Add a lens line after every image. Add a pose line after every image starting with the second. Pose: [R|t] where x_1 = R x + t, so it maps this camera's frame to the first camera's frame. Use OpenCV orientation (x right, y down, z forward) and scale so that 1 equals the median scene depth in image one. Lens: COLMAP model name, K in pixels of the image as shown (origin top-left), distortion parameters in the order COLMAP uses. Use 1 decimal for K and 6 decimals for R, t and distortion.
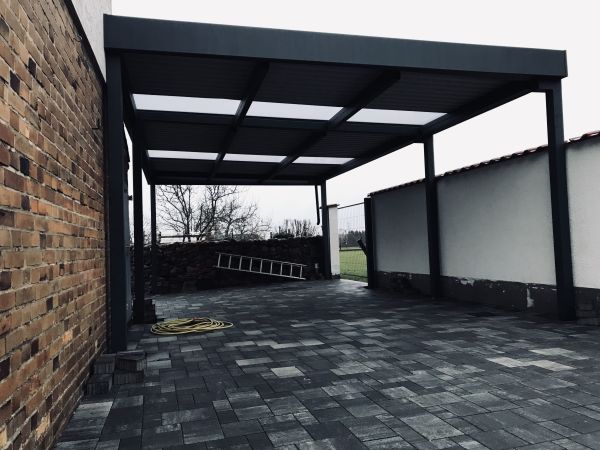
lens RADIAL K [[495.5, 0, 300.0], [0, 495.5, 225.0], [0, 0, 1]] dist [0.018839, -0.001213]
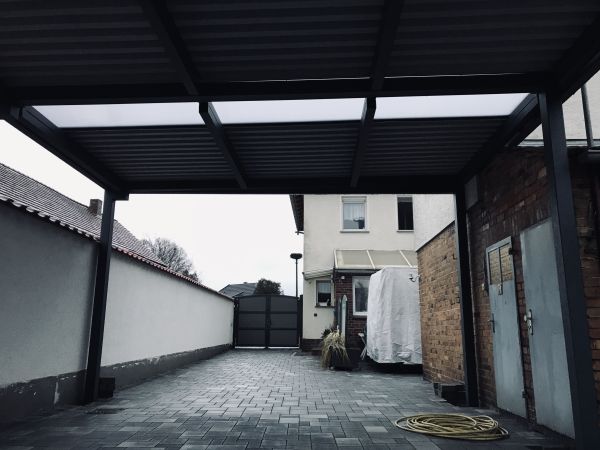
lens RADIAL K [[495.5, 0, 300.0], [0, 495.5, 225.0], [0, 0, 1]] dist [0.018839, -0.001213]
pose [[-0.956527, 0.090082, 0.277384, -0.233800], [0.015700, 0.965628, -0.259454, 0.097849], [-0.291222, -0.243819, -0.925063, 1.807808]]
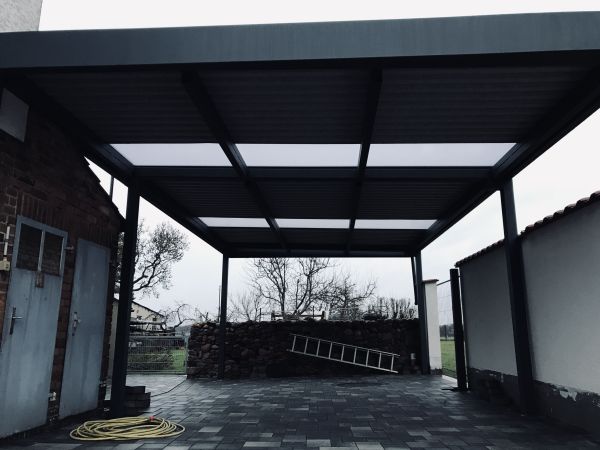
lens RADIAL K [[497.6, 0, 299.1], [0, 497.6, 216.4], [0, 0, 1]] dist [0.007081, -0.004109]
pose [[0.949380, -0.034591, -0.312220, 0.264621], [-0.022385, 0.983943, -0.177076, 0.013476], [0.313332, 0.175101, 0.933361, 0.308269]]
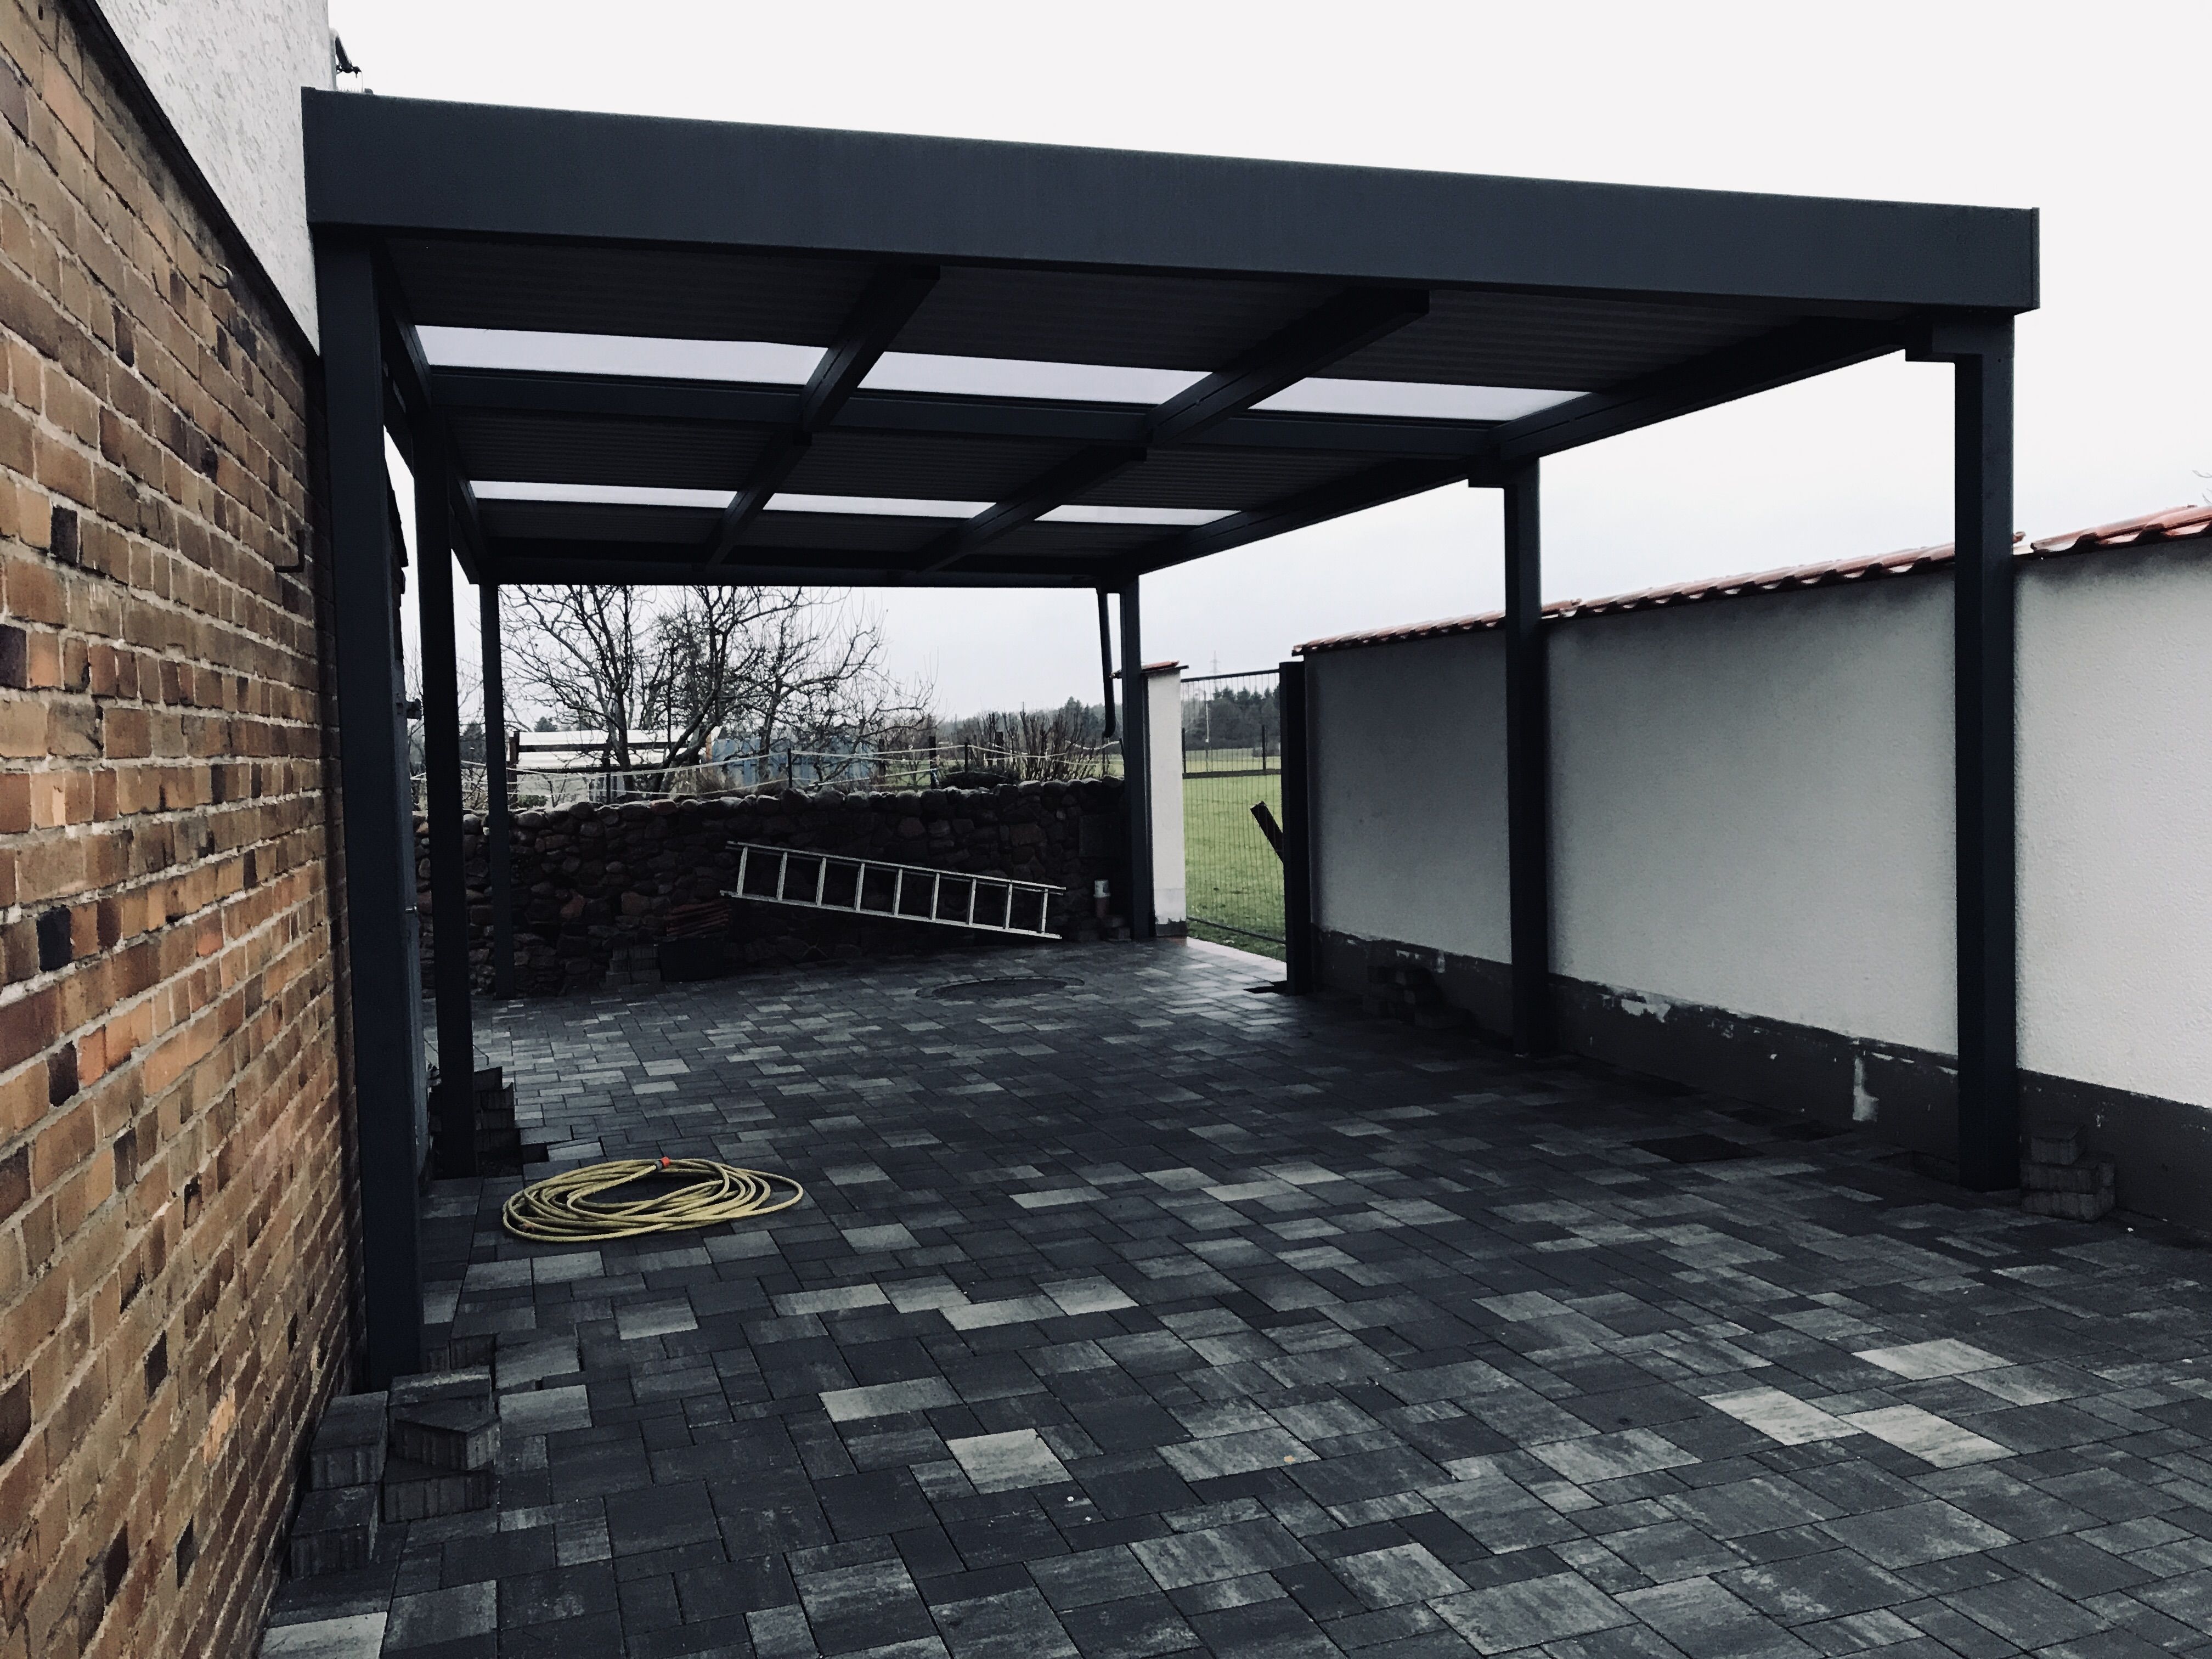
lens RADIAL K [[1826.6, 0, 1106.0], [0, 1826.6, 829.5], [0, 0, 1]] dist [0.018839, -0.001213]
pose [[0.999214, 0.005716, 0.039236, -0.007680], [-0.009255, 0.995842, 0.090621, -0.091785], [-0.038555, -0.090913, 0.995112, -0.002048]]
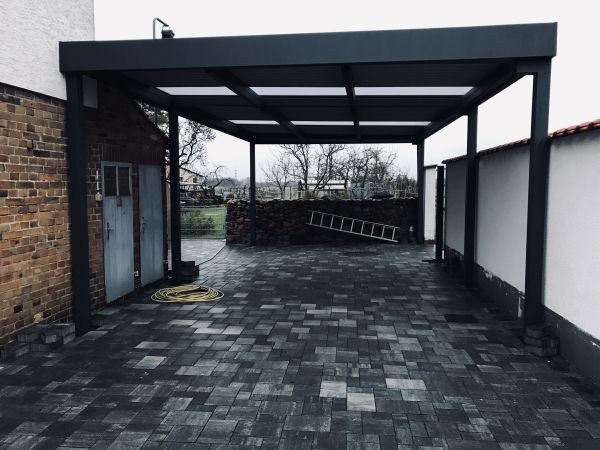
lens RADIAL K [[495.5, 0, 300.0], [0, 495.5, 225.0], [0, 0, 1]] dist [0.018839, -0.001213]
pose [[0.925994, 0.068410, -0.371287, 0.425992], [-0.019545, 0.990814, 0.133813, -0.112526], [0.377031, -0.116653, 0.918825, 0.054688]]
